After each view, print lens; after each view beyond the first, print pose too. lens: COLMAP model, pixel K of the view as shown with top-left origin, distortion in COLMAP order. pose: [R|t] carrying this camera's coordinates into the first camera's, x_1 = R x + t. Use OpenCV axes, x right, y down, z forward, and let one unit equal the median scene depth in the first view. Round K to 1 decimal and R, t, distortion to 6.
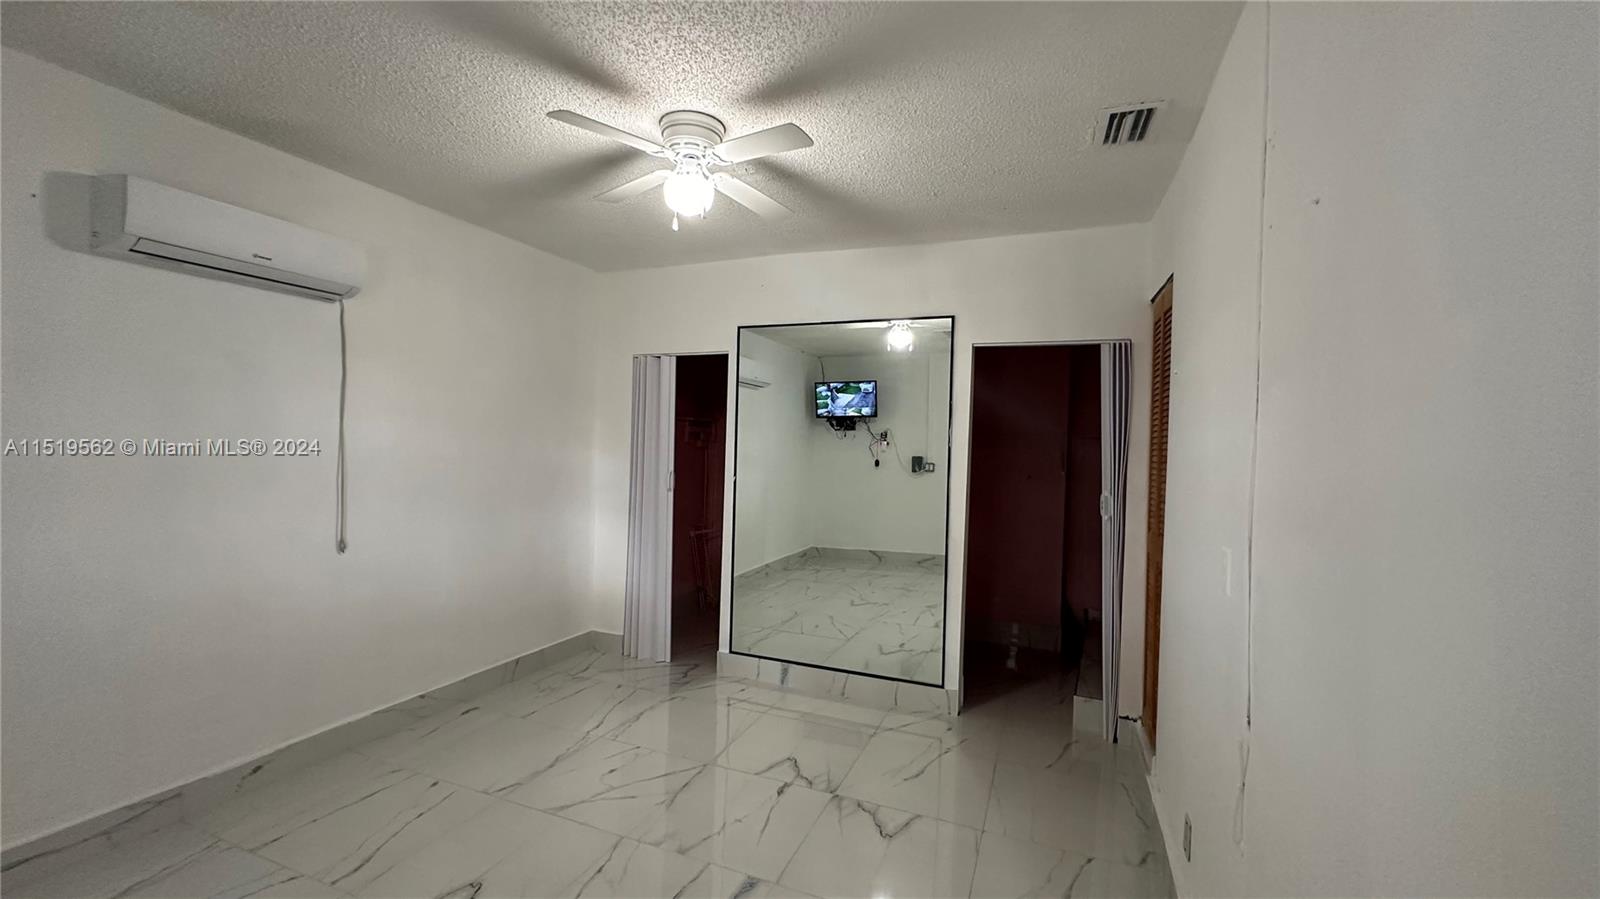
lens RADIAL K [[641.4, 0, 801.4], [0, 641.4, 448.5], [0, 0, 1]] dist [-0.004619, 0.000652]
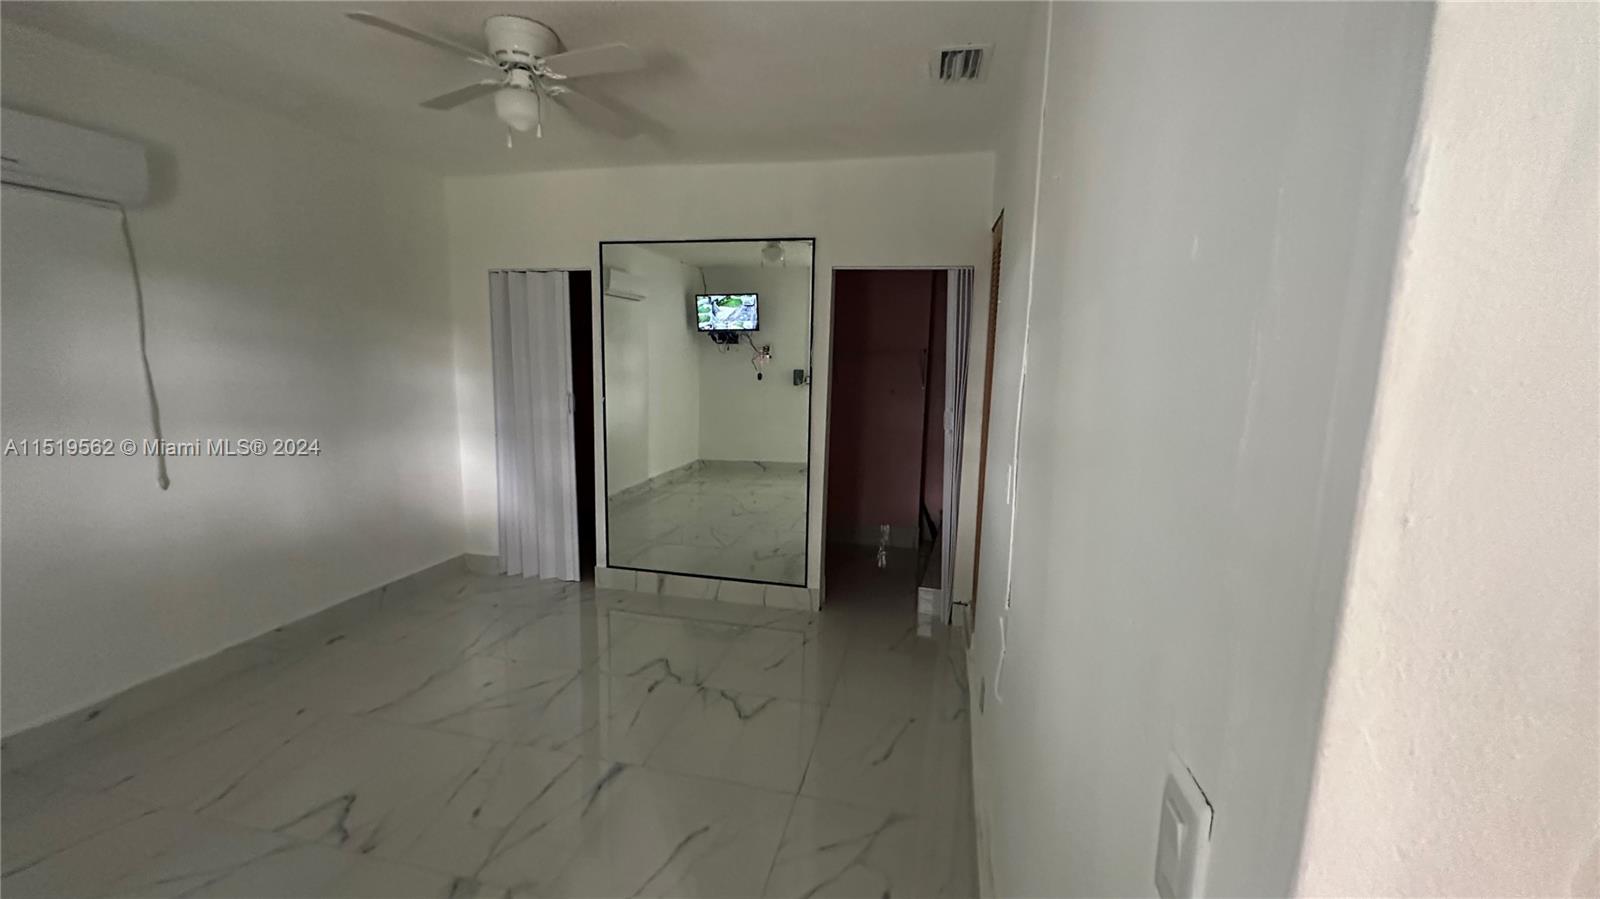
lens RADIAL K [[641.4, 0, 801.4], [0, 641.4, 448.5], [0, 0, 1]] dist [-0.004619, 0.000652]
pose [[0.986960, -0.028338, 0.158450, 0.042733], [0.005582, 0.989814, 0.142256, -0.019062], [-0.160867, -0.139517, 0.977065, -0.040624]]
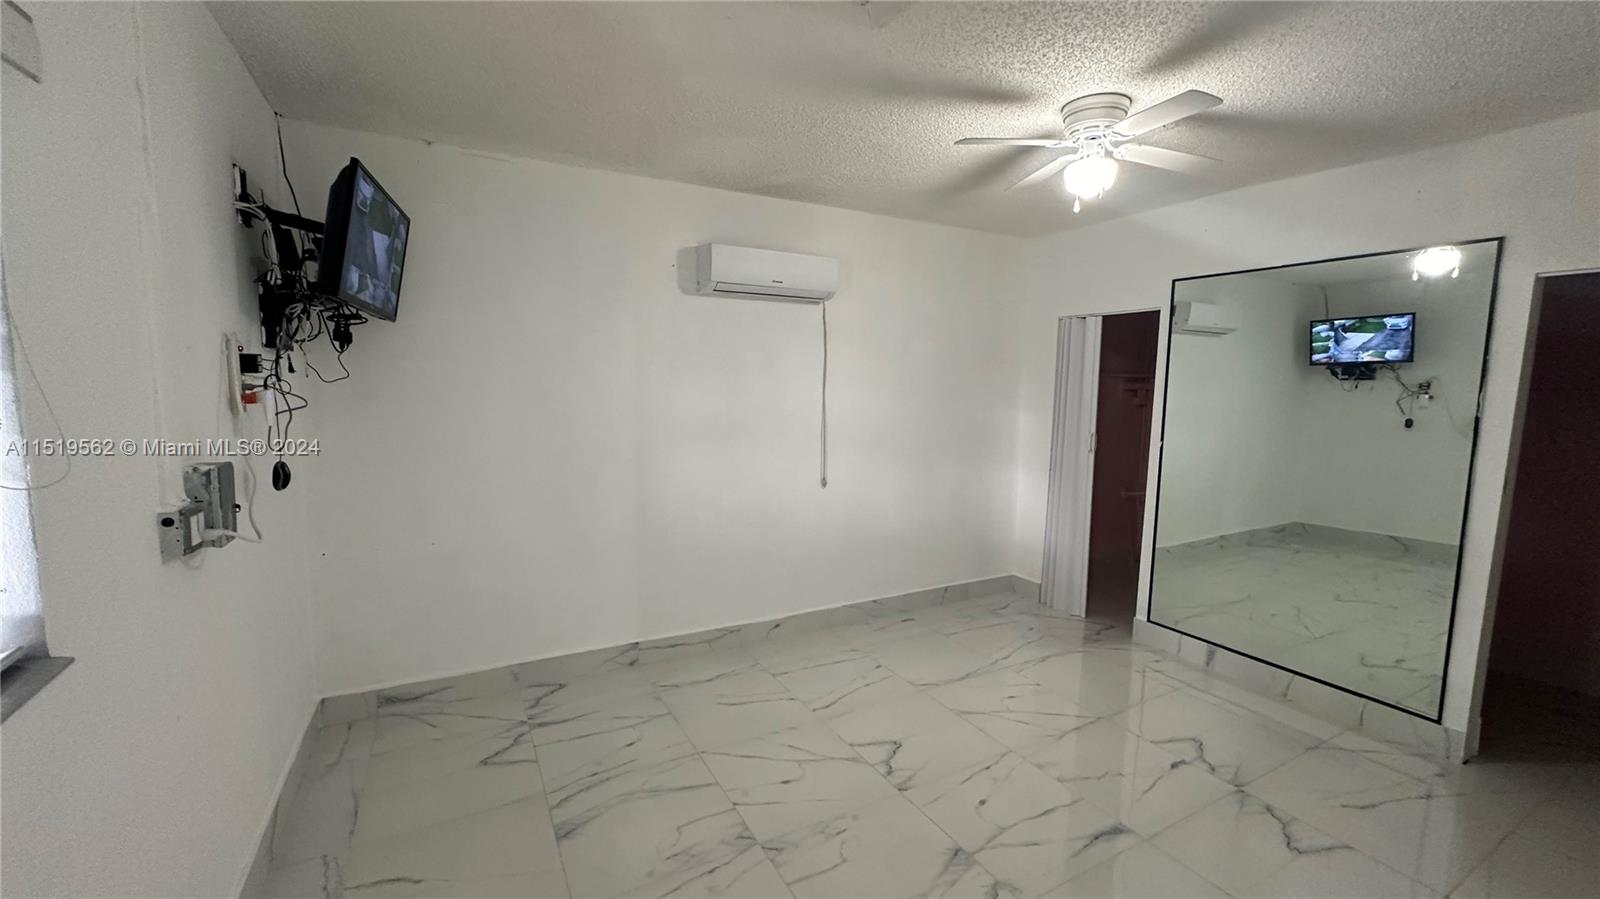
lens RADIAL K [[641.4, 0, 801.4], [0, 641.4, 448.5], [0, 0, 1]] dist [-0.004619, 0.000652]
pose [[0.776892, 0.052428, -0.627447, 0.082394], [0.002021, 0.996315, 0.085751, -0.030246], [0.629630, -0.067887, 0.773923, -0.073086]]
